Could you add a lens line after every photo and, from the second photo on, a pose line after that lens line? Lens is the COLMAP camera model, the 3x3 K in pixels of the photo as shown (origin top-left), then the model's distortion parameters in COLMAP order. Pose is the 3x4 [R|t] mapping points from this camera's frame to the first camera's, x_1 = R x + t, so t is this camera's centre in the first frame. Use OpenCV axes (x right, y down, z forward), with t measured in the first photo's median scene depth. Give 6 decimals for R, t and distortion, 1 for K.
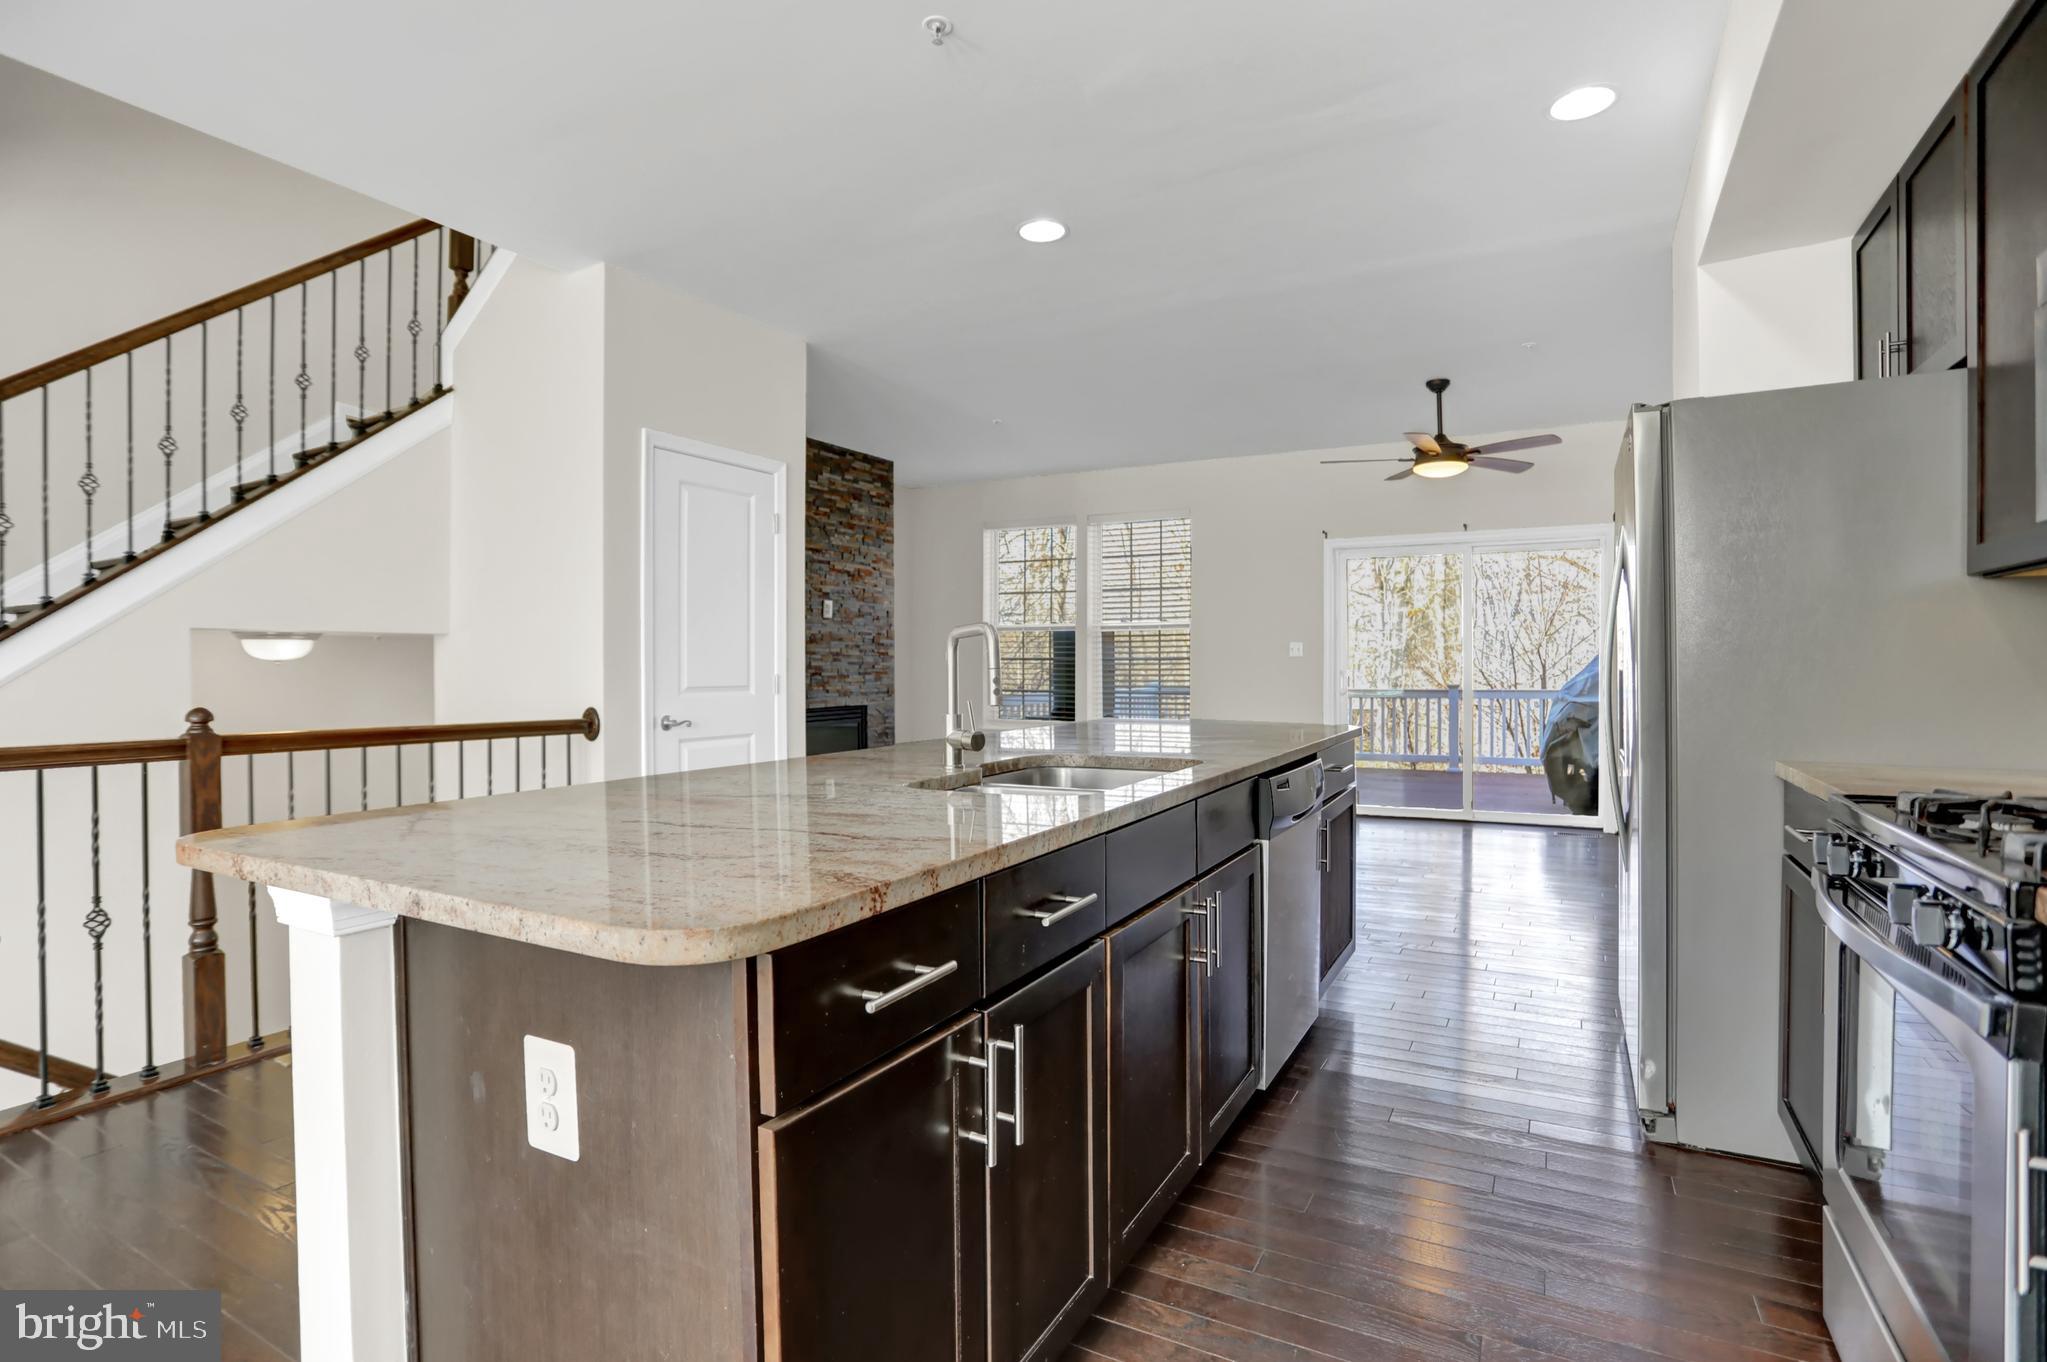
lens RADIAL K [[1006.0, 0, 1078.0], [0, 1006.0, 674.0], [0, 0, 1]] dist [-0.043784, 0.005010]
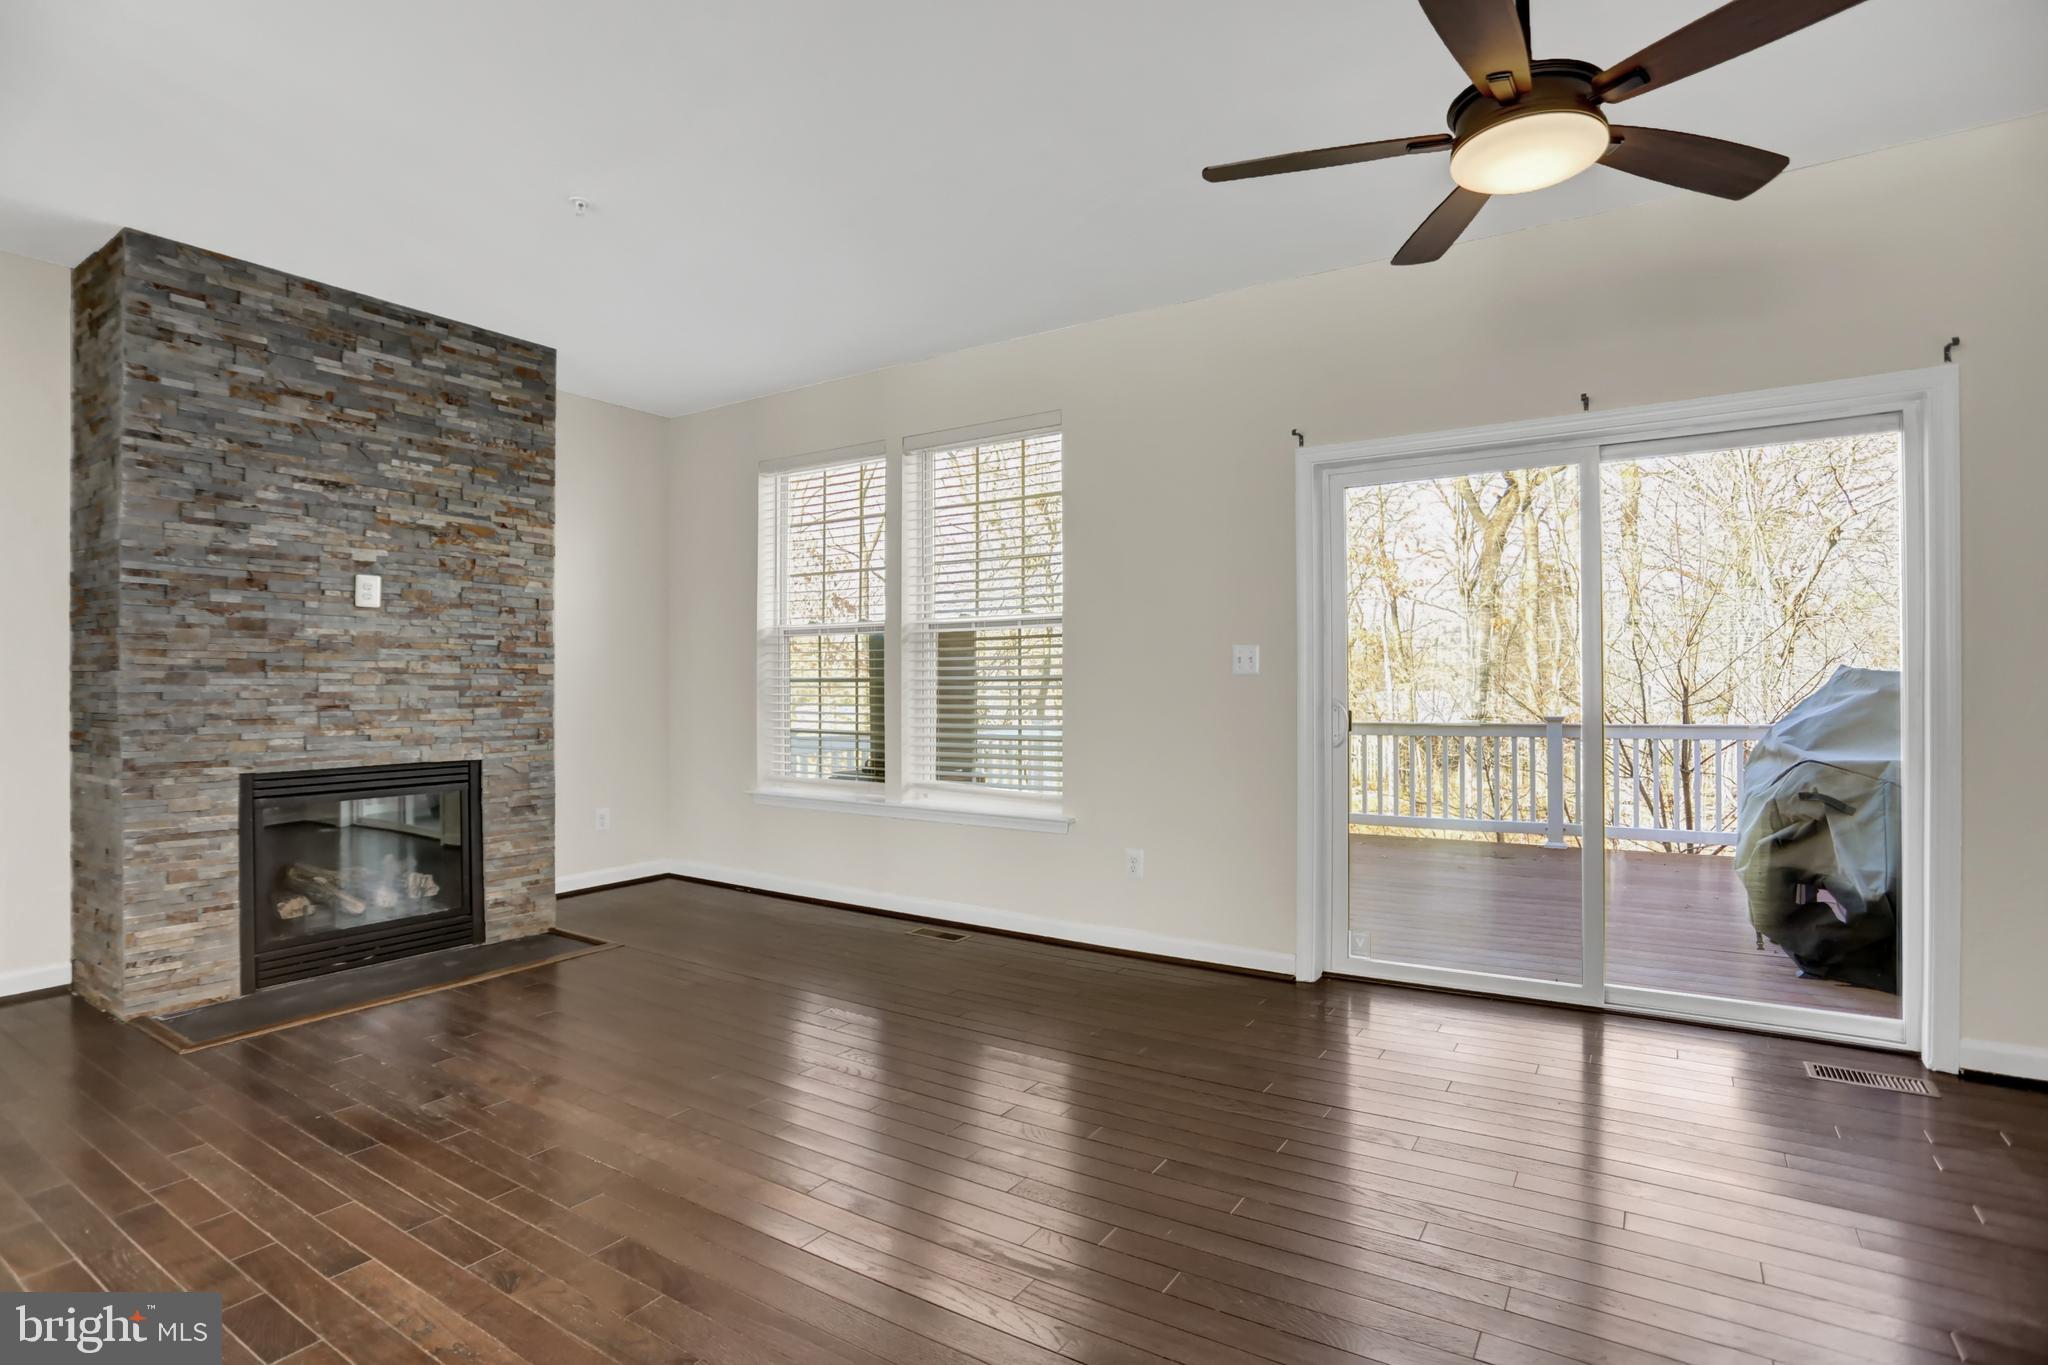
lens RADIAL K [[1006.5, 0, 1019.1], [0, 1006.5, 682.0], [0, 0, 1]] dist [-0.043784, 0.005010]
pose [[0.991514, -0.003093, -0.129964, 0.178214], [0.001282, 0.999901, -0.014015, -0.005802], [0.129995, 0.013730, 0.991420, 0.489542]]
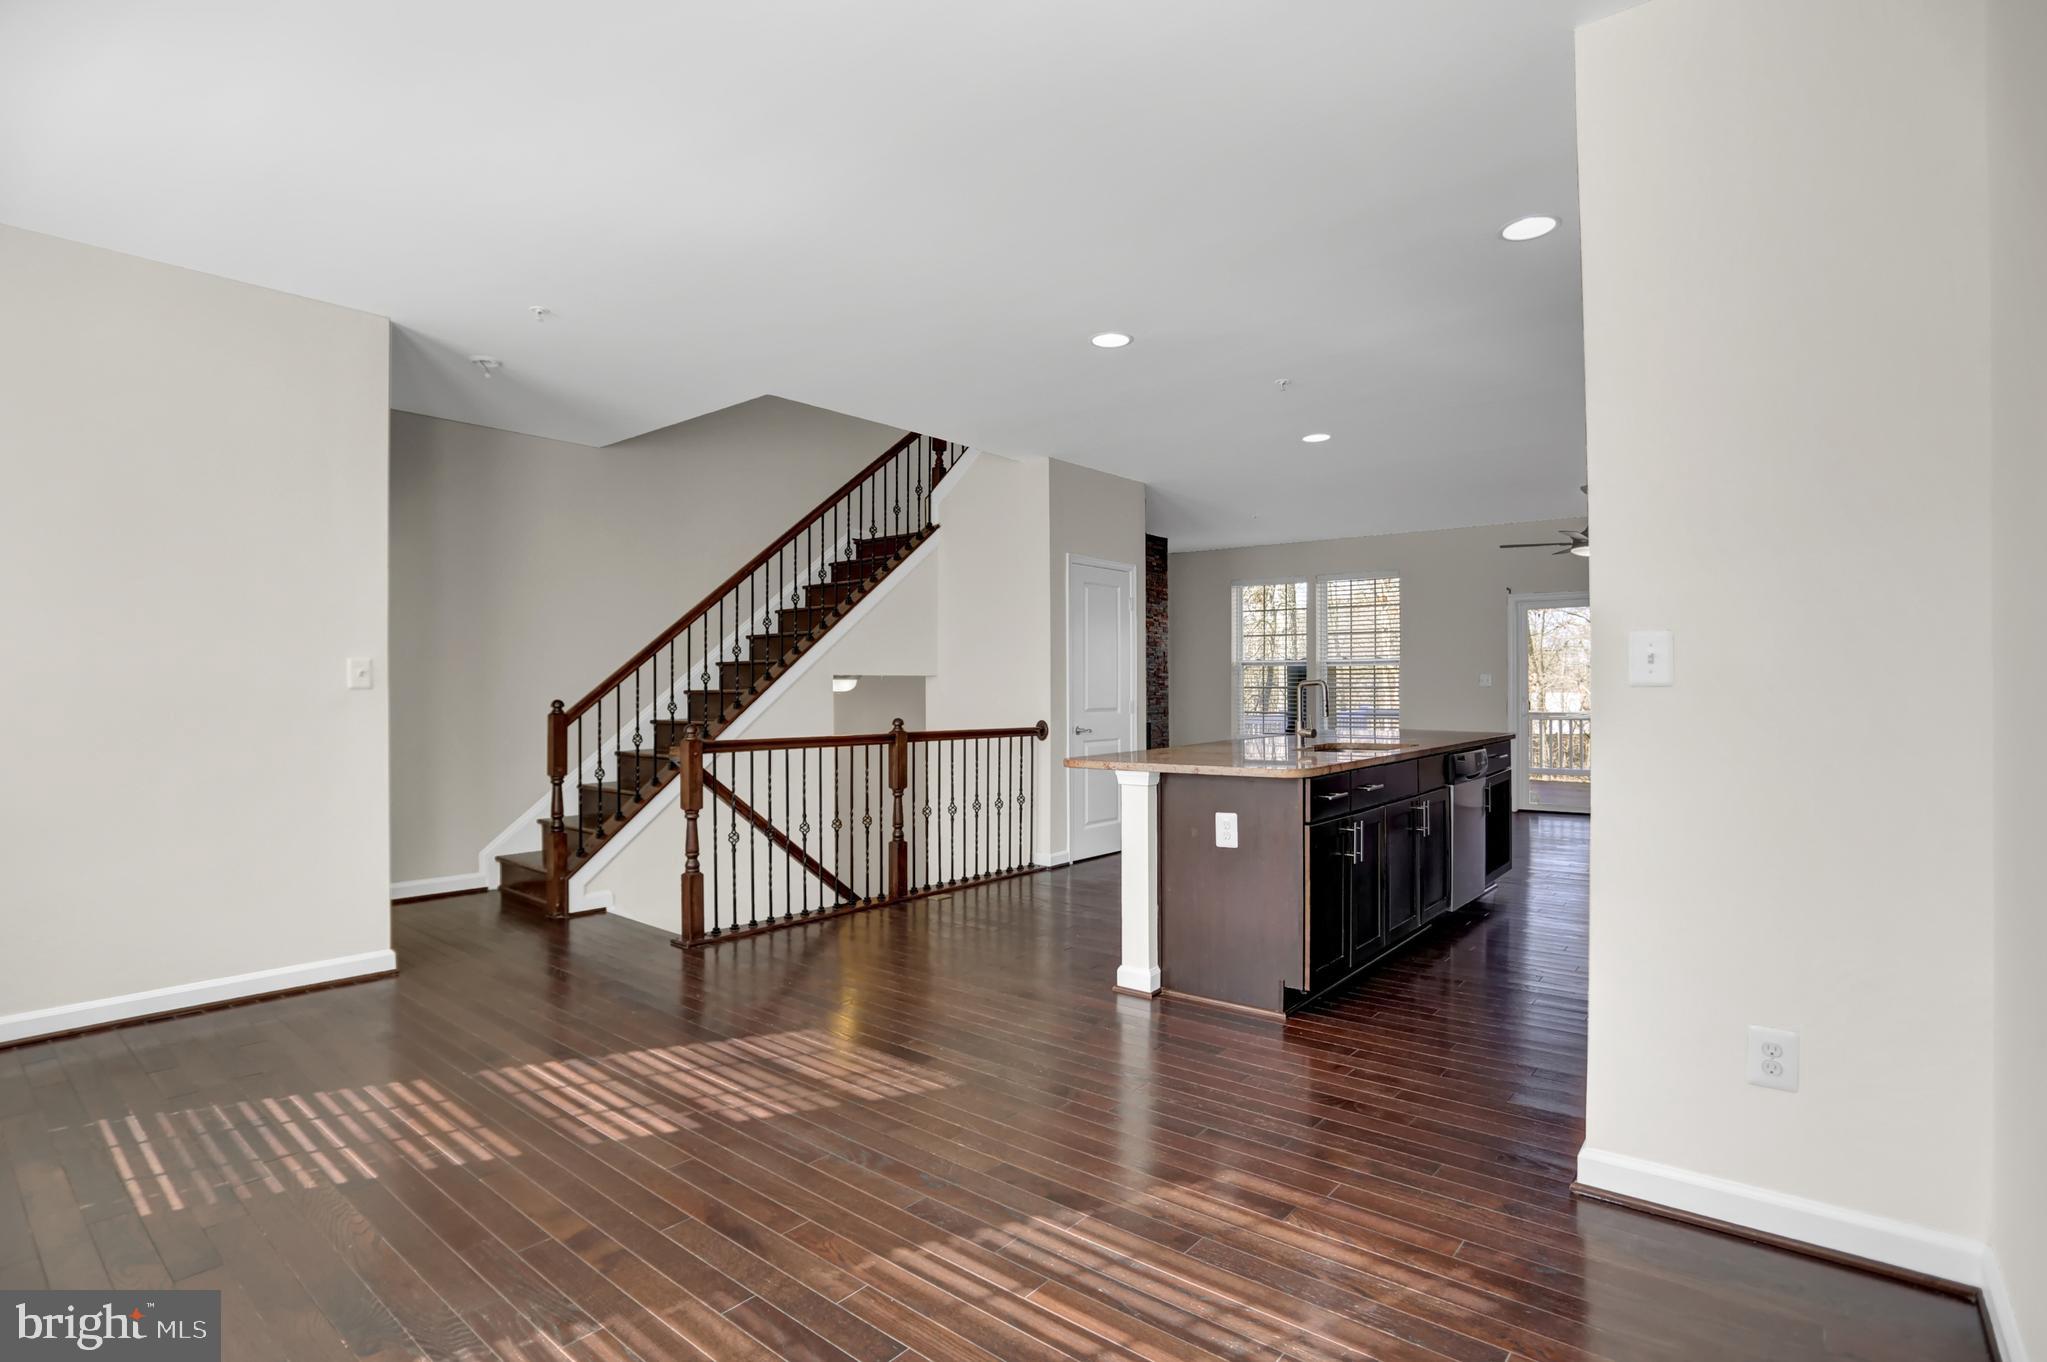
lens RADIAL K [[1006.0, 0, 1089.3], [0, 1006.0, 681.8], [0, 0, 1]] dist [-0.043784, 0.005010]
pose [[0.984128, -0.002229, -0.177449, -0.054323], [-0.000349, 0.999895, -0.014500, -0.003752], [0.177462, 0.014332, 0.984023, -0.348100]]
